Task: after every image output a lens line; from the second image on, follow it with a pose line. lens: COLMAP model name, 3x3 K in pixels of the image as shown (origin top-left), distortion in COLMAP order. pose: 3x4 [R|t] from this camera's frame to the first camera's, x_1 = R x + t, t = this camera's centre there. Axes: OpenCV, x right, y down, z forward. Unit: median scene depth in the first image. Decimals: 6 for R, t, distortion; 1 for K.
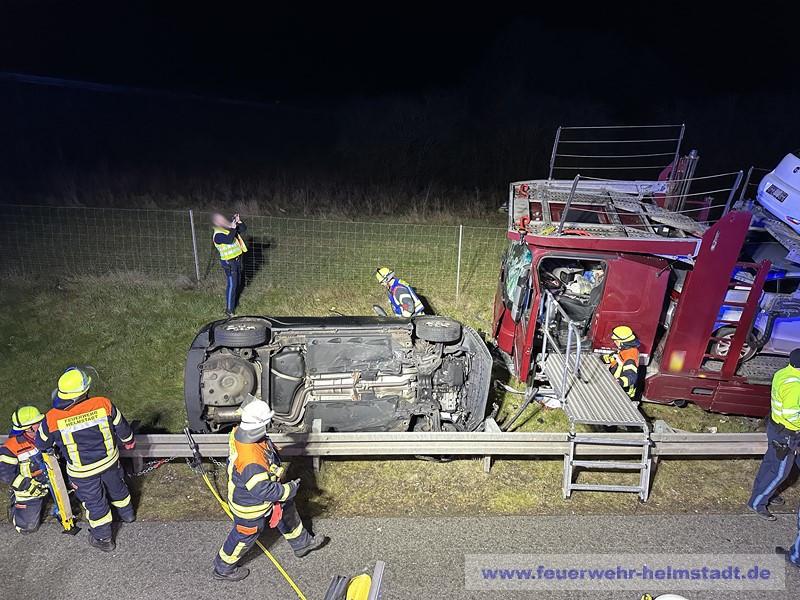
lens RADIAL K [[569.9, 0, 400.0], [0, 569.9, 300.0], [0, 0, 1]] dist [0.006617, 0.002358]
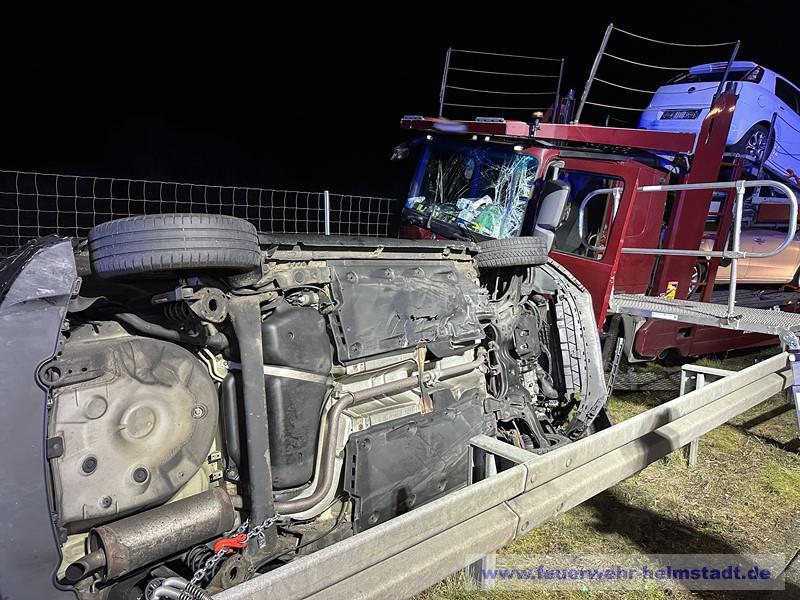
lens RADIAL K [[569.9, 0, 400.0], [0, 569.9, 300.0], [0, 0, 1]] dist [0.006617, 0.002358]
pose [[0.829070, -0.120856, 0.545927, -0.341387], [0.214093, 0.970570, -0.110268, 0.142585], [-0.516533, 0.208299, 0.830545, 0.659749]]
